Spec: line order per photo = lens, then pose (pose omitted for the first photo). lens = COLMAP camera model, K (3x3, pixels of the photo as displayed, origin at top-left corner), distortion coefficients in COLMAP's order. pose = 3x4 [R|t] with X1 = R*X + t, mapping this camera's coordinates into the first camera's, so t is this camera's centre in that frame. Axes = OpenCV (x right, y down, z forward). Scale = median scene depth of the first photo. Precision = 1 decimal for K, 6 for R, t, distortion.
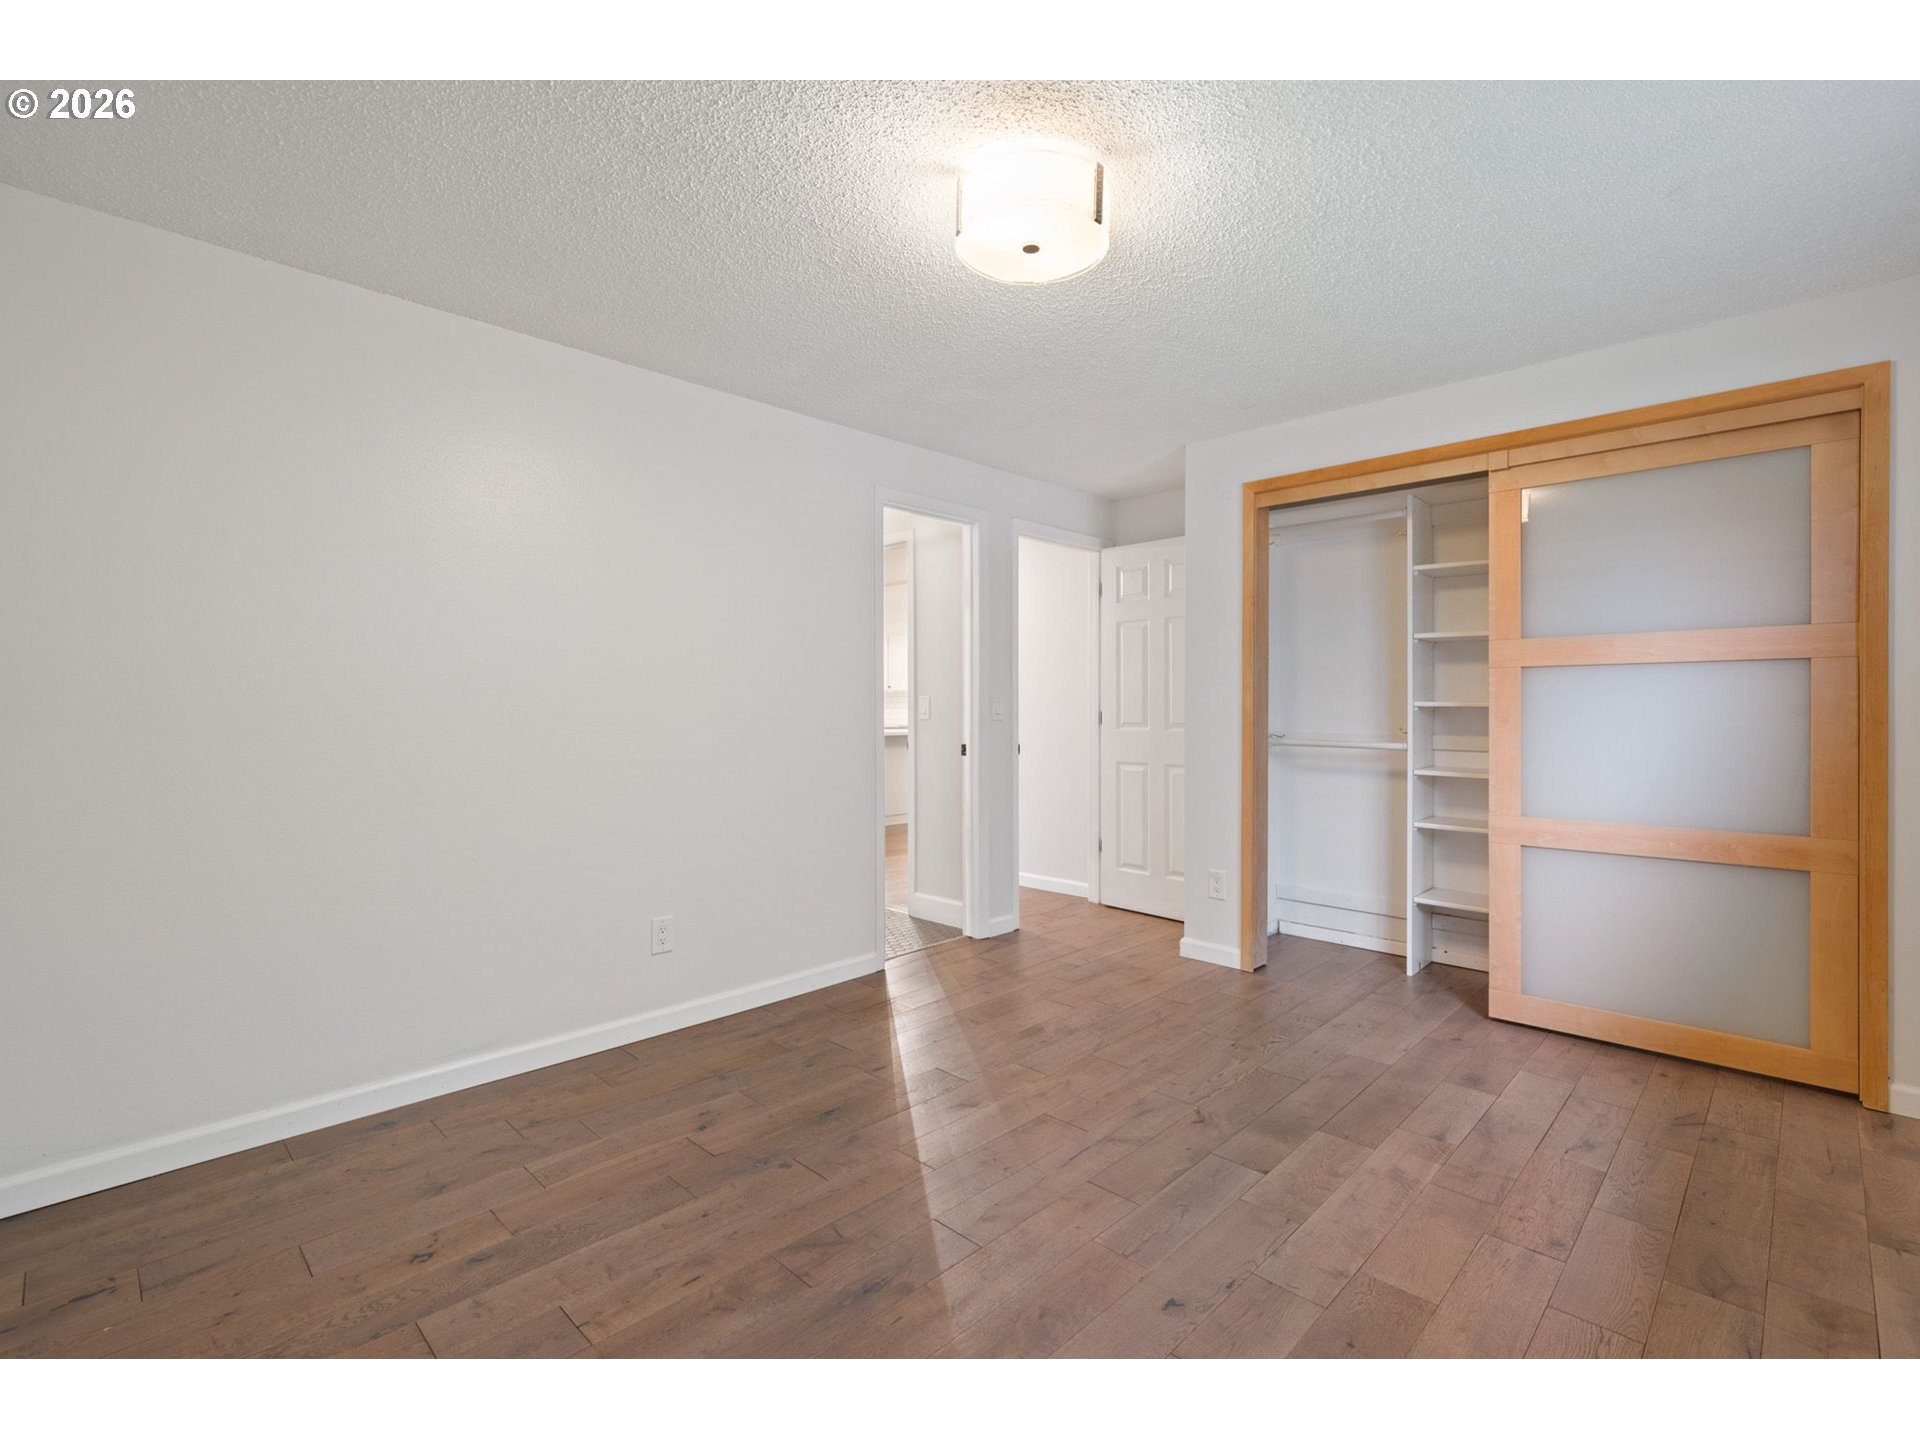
lens RADIAL K [[878.2, 0, 976.8], [0, 878.2, 715.5], [0, 0, 1]] dist [-0.001445, -0.000681]
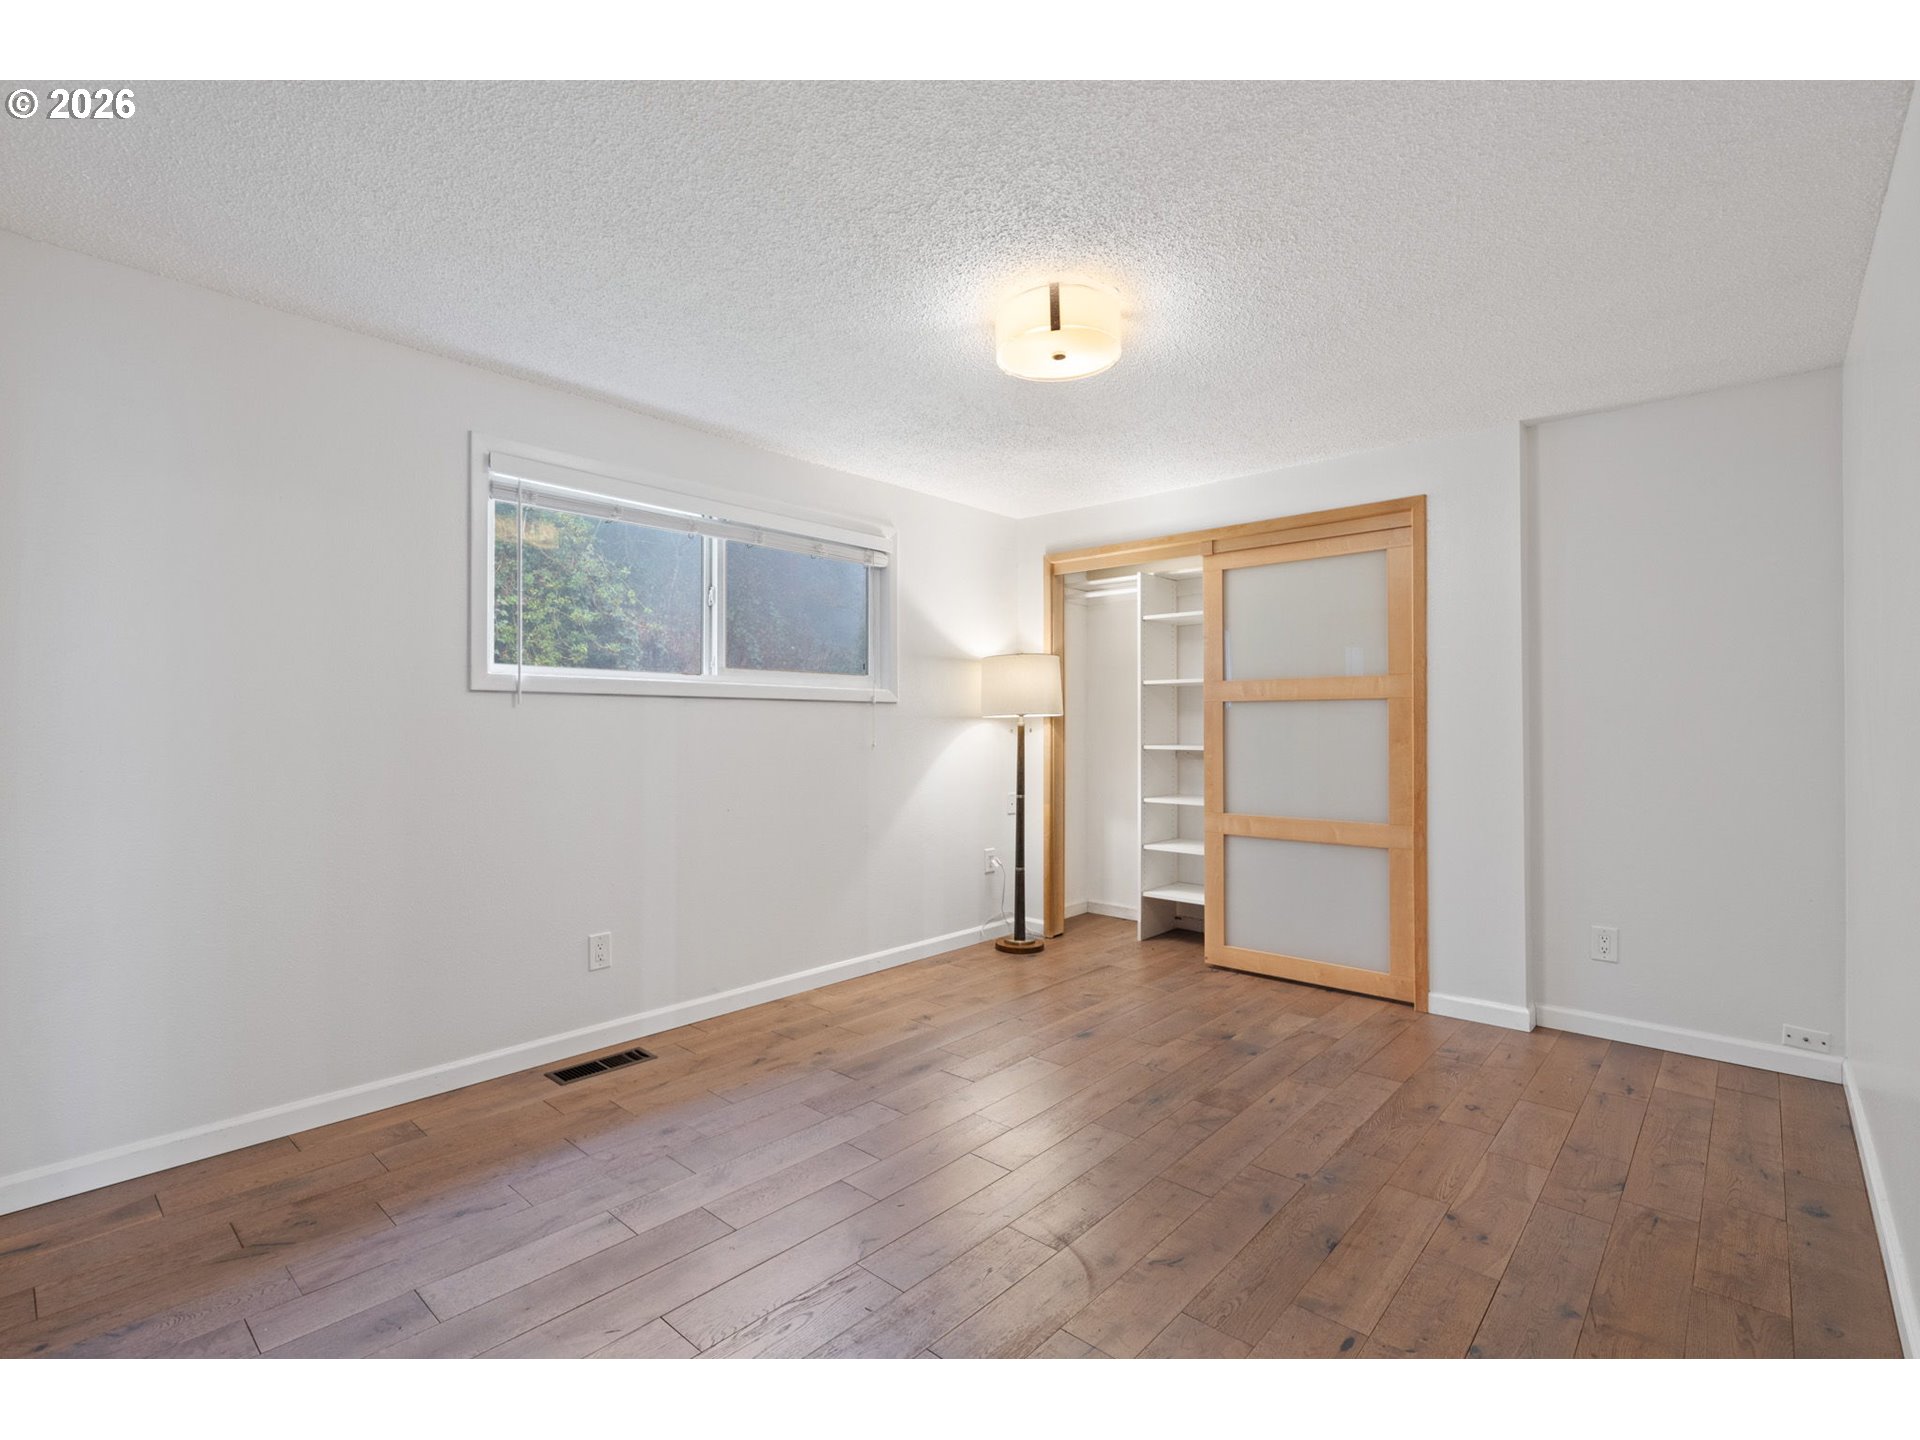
lens RADIAL K [[878.2, 0, 959.9], [0, 878.2, 716.6], [0, 0, 1]] dist [-0.001445, -0.000681]
pose [[-0.999797, 0.002412, -0.019990, 0.204173], [0.002494, 0.999988, -0.004105, -0.023557], [0.019979, -0.004154, -0.999792, 2.020201]]
